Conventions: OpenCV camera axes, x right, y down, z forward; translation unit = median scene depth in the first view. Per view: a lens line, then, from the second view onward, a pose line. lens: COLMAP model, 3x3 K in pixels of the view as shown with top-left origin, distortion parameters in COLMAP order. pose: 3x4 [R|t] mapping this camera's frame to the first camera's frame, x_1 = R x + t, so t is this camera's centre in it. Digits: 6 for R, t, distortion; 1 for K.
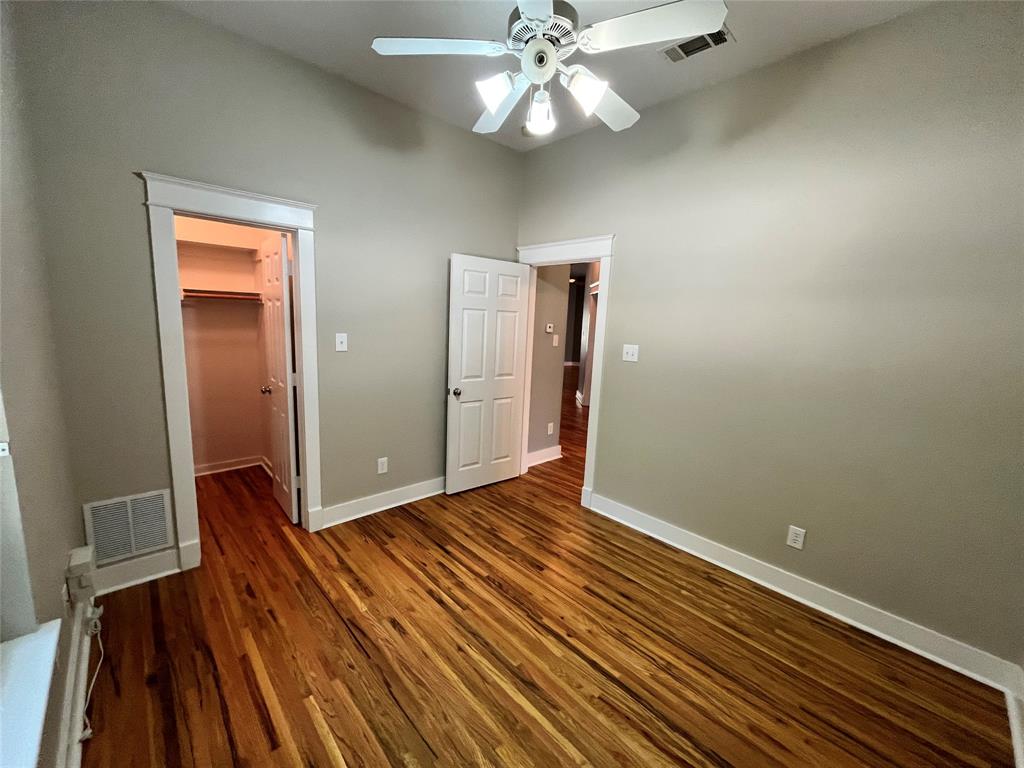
lens RADIAL K [[414.0, 0, 511.0], [0, 414.0, 383.0], [0, 0, 1]] dist [-0.003593, -0.000010]
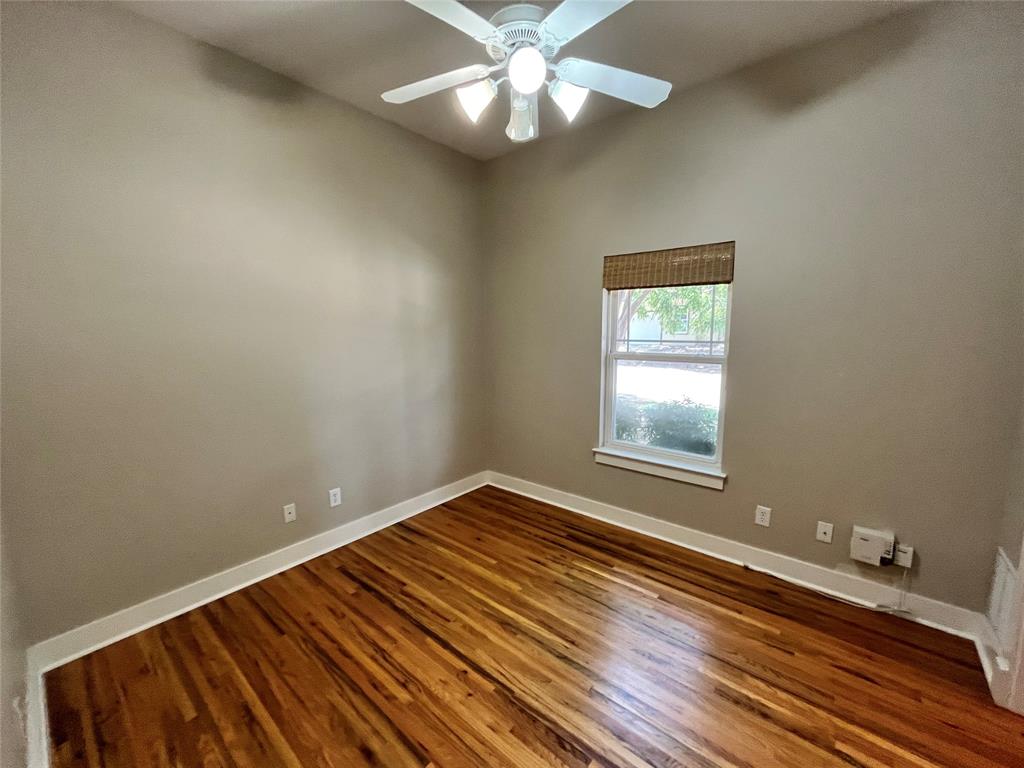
lens RADIAL K [[414.0, 0, 511.0], [0, 414.0, 383.0], [0, 0, 1]] dist [-0.003593, -0.000010]
pose [[-0.991869, -0.020029, -0.125679, 0.159545], [-0.054678, 0.958815, 0.278718, -0.245805], [0.114920, 0.283323, -0.952114, 1.616024]]
